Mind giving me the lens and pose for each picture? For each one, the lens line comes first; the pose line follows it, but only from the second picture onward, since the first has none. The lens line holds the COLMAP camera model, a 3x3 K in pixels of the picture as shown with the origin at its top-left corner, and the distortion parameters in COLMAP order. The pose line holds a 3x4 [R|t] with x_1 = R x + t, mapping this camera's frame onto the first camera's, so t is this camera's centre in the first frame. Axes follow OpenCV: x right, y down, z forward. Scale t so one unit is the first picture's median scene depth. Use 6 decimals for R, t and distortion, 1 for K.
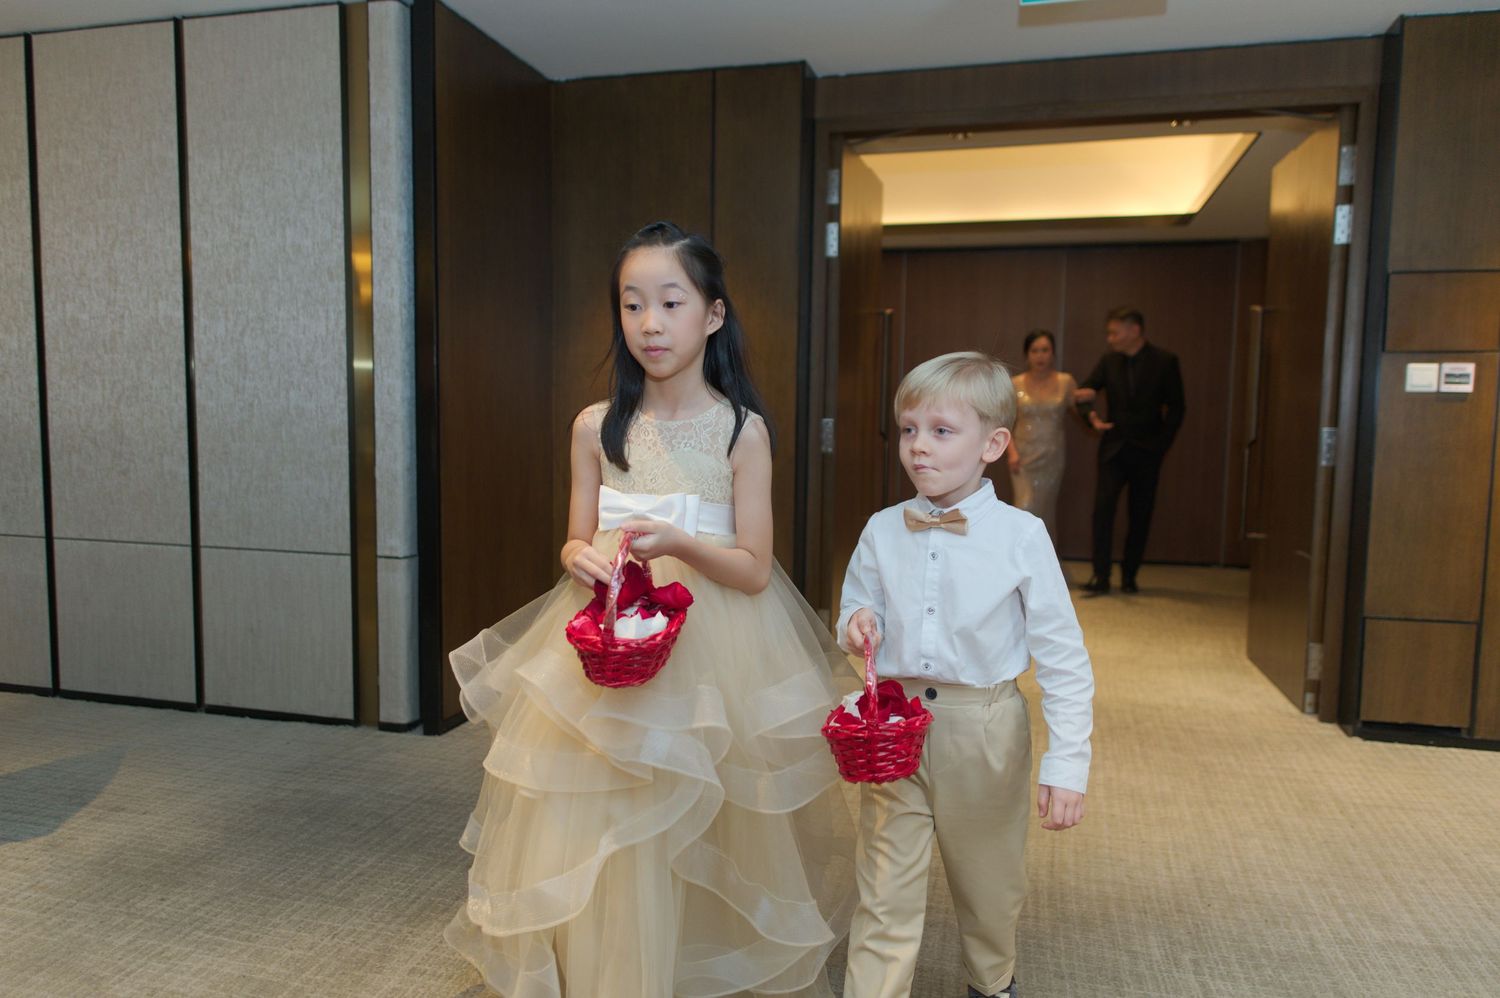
lens RADIAL K [[1176.5, 0, 750.0], [0, 1176.5, 499.0], [0, 0, 1]] dist [-0.050960, -0.002513]
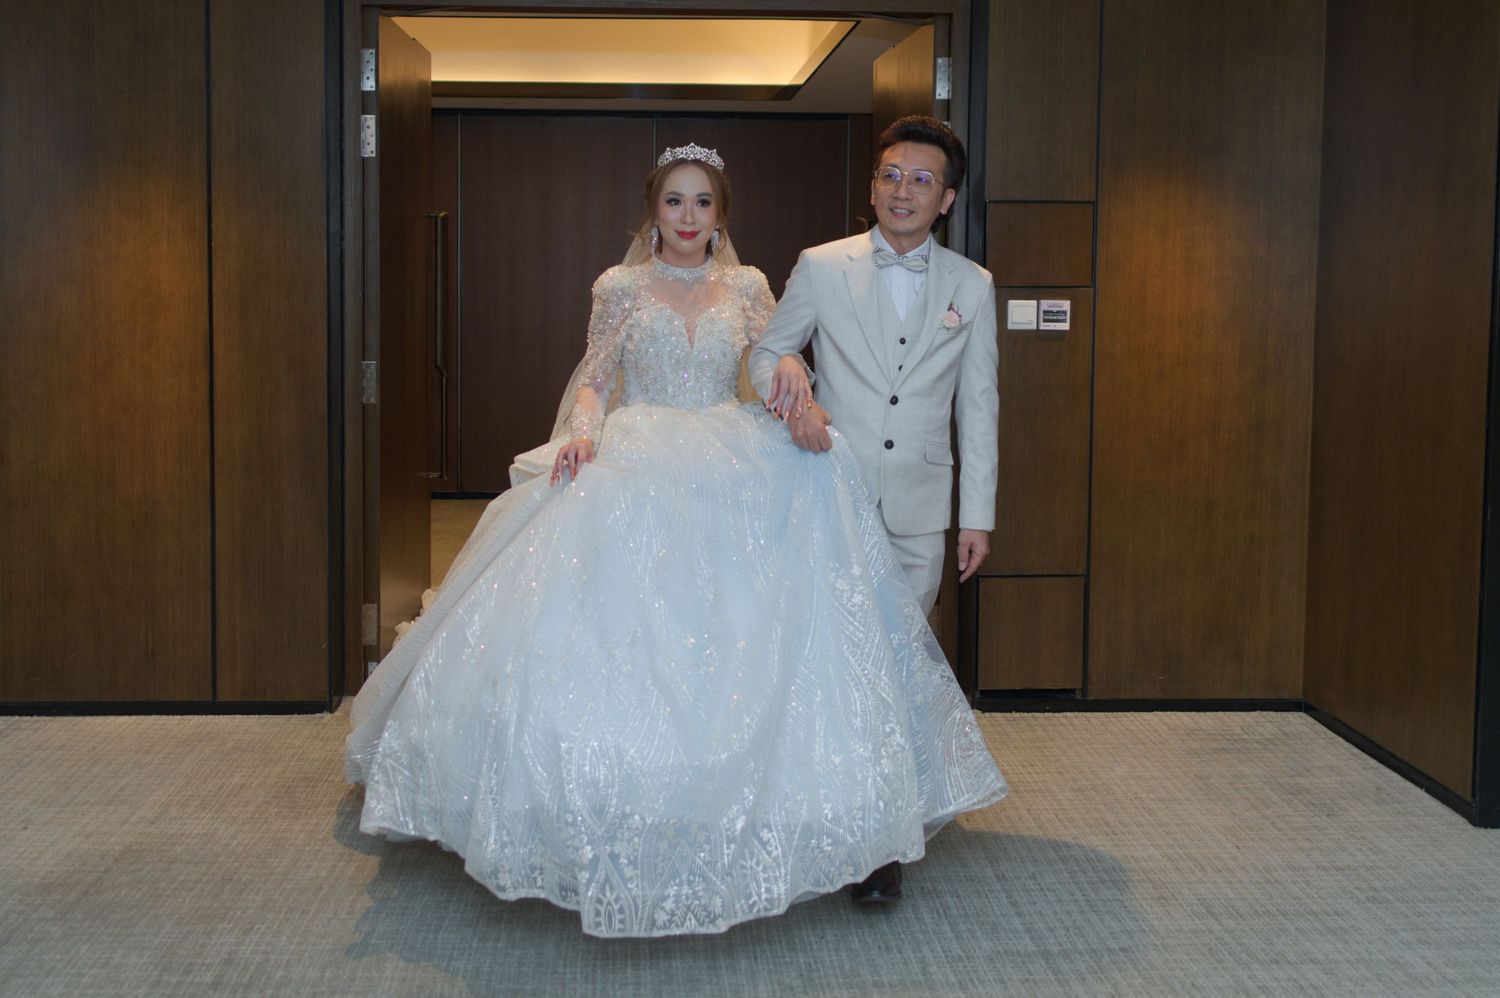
lens RADIAL K [[1291.9, 0, 750.0], [0, 1291.9, 499.0], [0, 0, 1]] dist [-0.041603, -0.000724]
pose [[0.938354, -0.032435, 0.344152, 0.004184], [0.046801, 0.998342, -0.033515, 0.064320], [-0.342494, 0.047556, 0.938316, 0.084473]]
